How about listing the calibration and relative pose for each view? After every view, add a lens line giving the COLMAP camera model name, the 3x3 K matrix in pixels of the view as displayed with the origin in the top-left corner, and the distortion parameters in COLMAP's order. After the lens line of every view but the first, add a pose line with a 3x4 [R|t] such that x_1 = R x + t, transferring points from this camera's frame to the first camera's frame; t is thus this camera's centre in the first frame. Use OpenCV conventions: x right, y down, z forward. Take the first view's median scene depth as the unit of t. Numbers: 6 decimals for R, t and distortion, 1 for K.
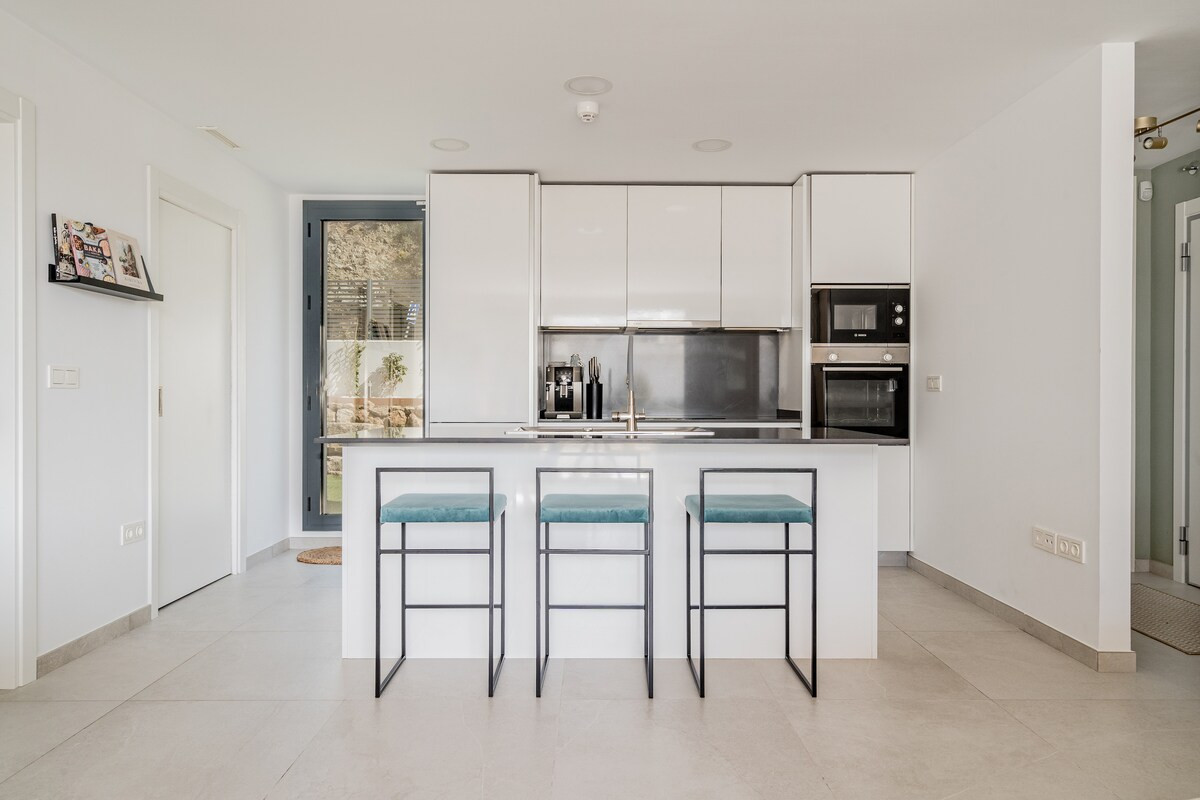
lens RADIAL K [[736.7, 0, 595.7], [0, 736.7, 395.1], [0, 0, 1]] dist [0.011939, -0.004019]
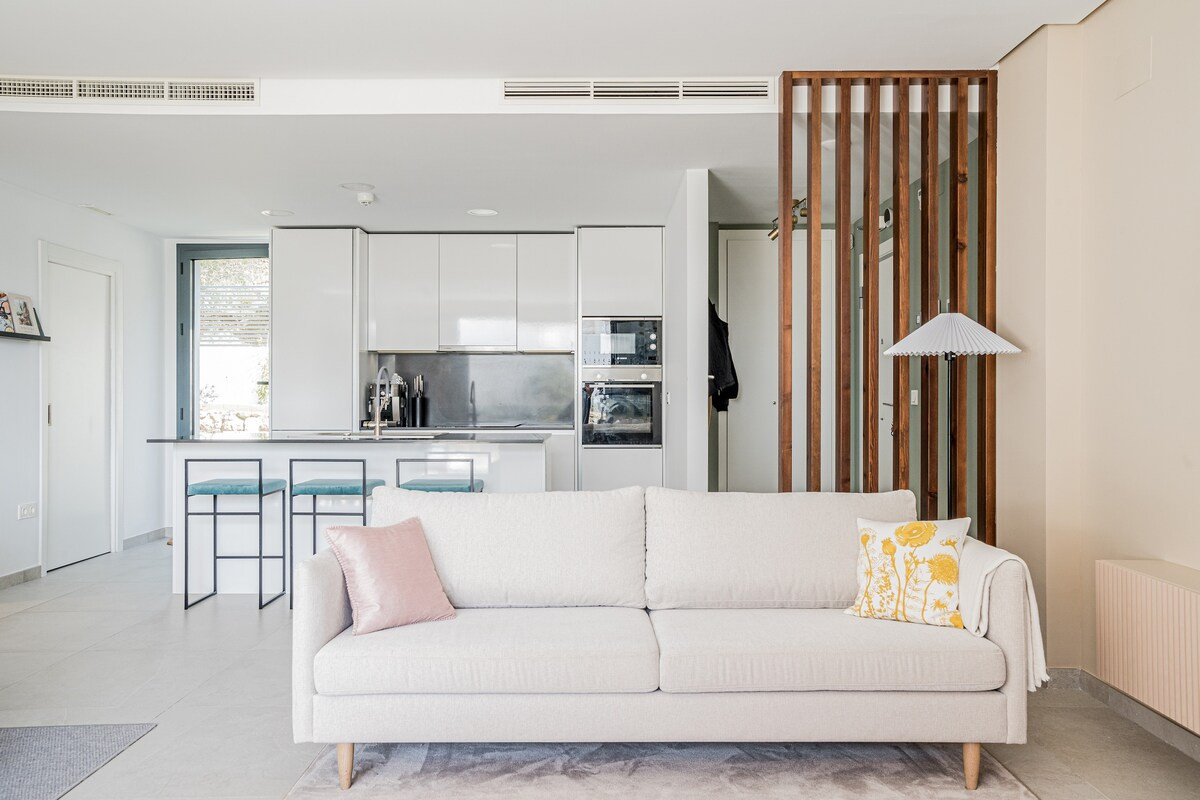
lens RADIAL K [[886.1, 0, 610.5], [0, 886.1, 393.9], [0, 0, 1]] dist [-0.003013, 0.018565]
pose [[0.999991, -0.003122, 0.002779, 0.470089], [0.003137, 0.999981, -0.005375, -0.019247], [-0.002762, 0.005384, 0.999982, -0.676976]]
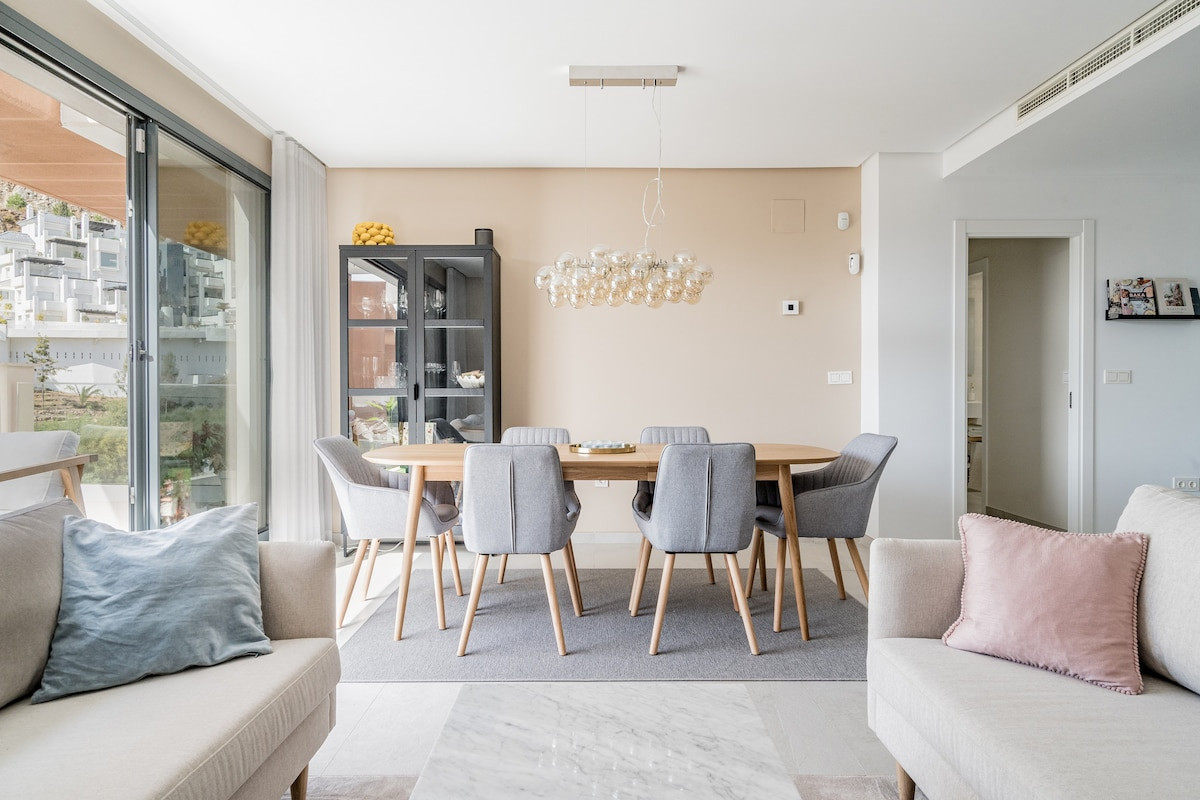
lens RADIAL K [[711.8, 0, 600.7], [0, 711.8, 393.1], [0, 0, 1]] dist [0.009993, -0.000161]
pose [[-0.018895, 0.004956, -0.999809, 0.809176], [-0.001737, 0.999986, 0.004990, 0.005430], [0.999820, 0.001831, -0.018887, -0.103538]]
